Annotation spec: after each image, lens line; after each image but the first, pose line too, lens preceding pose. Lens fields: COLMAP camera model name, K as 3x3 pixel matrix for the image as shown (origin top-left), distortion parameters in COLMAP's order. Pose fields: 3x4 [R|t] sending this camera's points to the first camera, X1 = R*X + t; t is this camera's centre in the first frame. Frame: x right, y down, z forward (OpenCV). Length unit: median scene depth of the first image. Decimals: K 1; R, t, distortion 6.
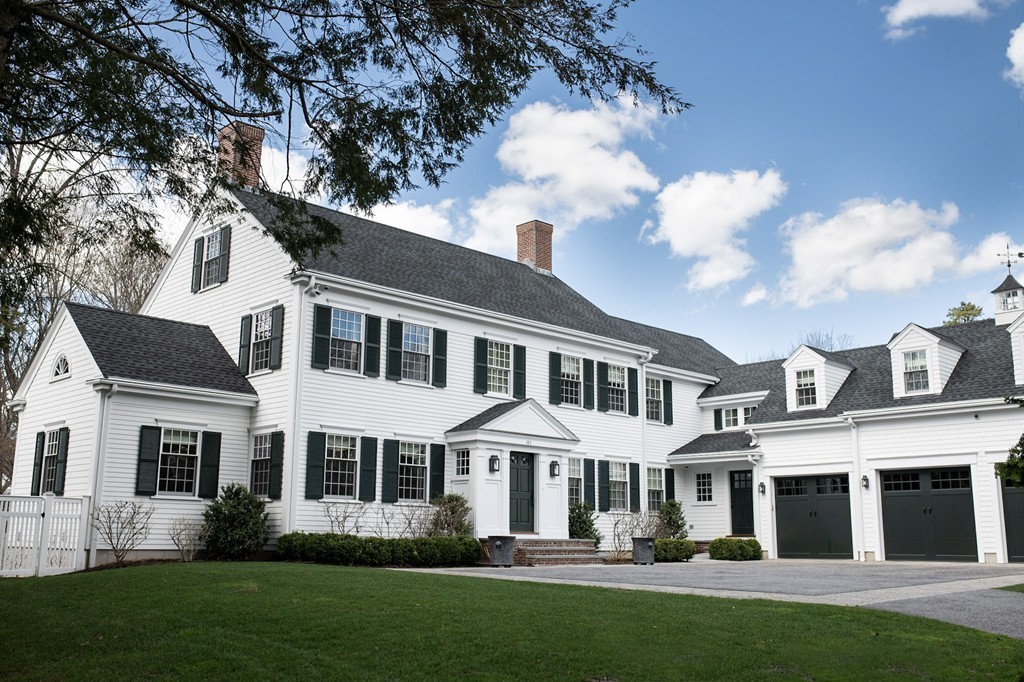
lens RADIAL K [[967.0, 0, 513.0], [0, 967.0, 341.9], [0, 0, 1]] dist [-0.003247, 0.000000]
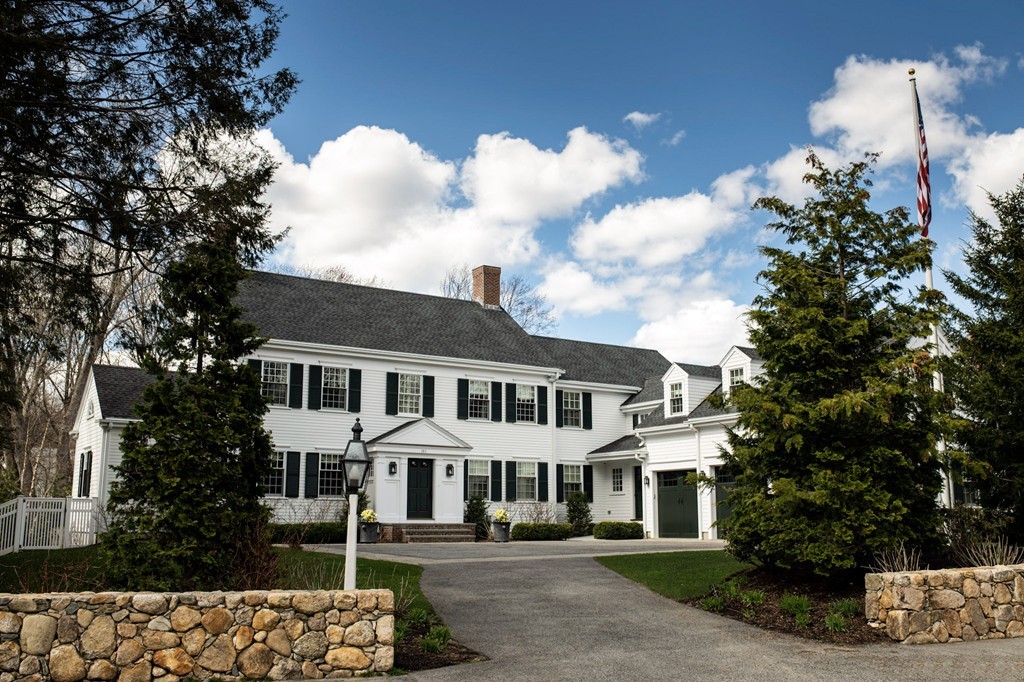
lens RADIAL K [[967.0, 0, 510.8], [0, 967.0, 340.7], [0, 0, 1]] dist [-0.003247, 0.000000]
pose [[0.976149, -0.044328, -0.212526, 0.365800], [0.048021, 0.998771, 0.012244, -0.050492], [0.211722, -0.022158, 0.977079, -0.234195]]
